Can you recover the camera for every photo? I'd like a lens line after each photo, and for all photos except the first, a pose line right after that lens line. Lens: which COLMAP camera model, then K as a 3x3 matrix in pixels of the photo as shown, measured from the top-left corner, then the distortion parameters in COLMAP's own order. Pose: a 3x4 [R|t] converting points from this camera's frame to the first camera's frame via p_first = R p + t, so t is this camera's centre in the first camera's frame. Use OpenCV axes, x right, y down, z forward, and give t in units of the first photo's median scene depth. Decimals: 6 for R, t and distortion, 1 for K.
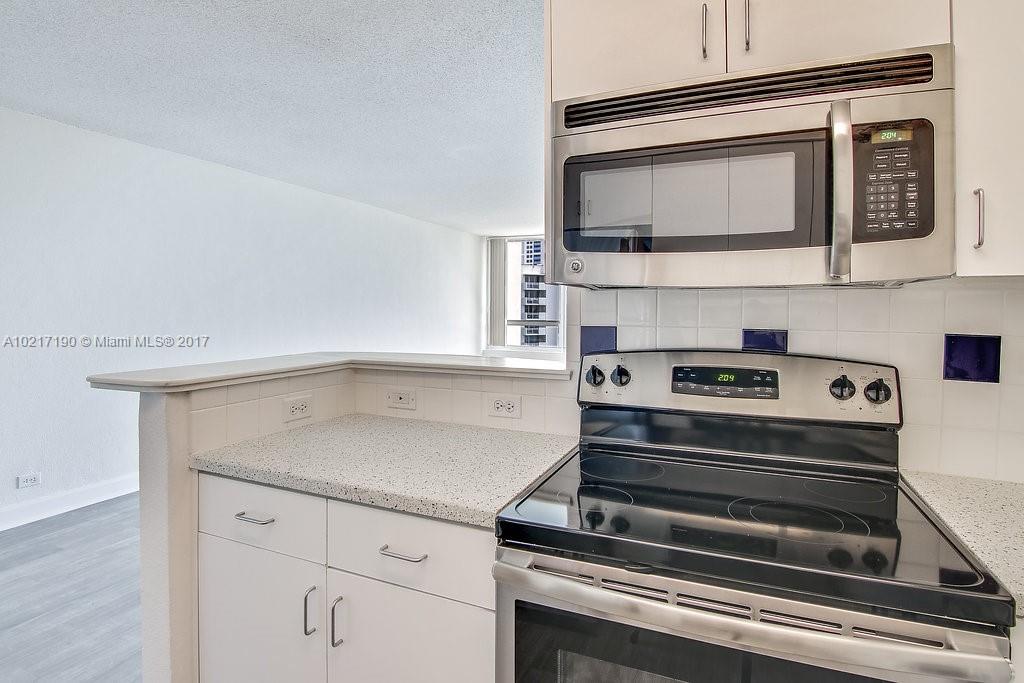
lens RADIAL K [[541.5, 0, 512.3], [0, 541.5, 314.3], [0, 0, 1]] dist [-0.022895, -0.000908]
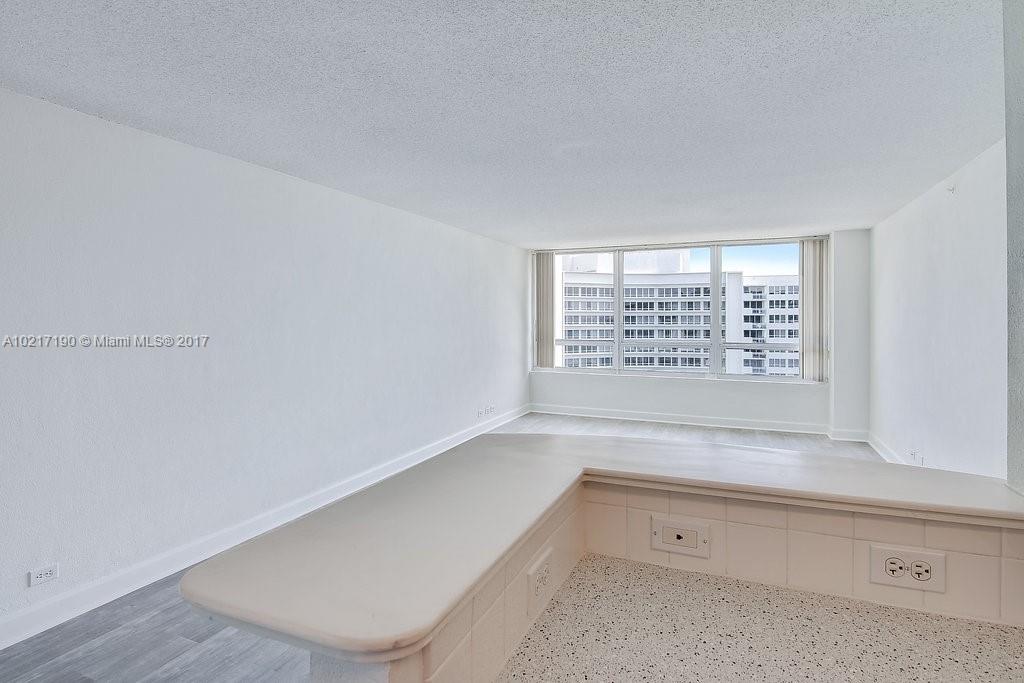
lens RADIAL K [[534.1, 0, 513.2], [0, 534.1, 325.5], [0, 0, 1]] dist [-0.021345, -0.001039]
pose [[0.999958, -0.009002, 0.001674, -0.230463], [0.008997, 0.999956, 0.002739, -0.048759], [-0.001698, -0.002724, 0.999995, 0.244193]]
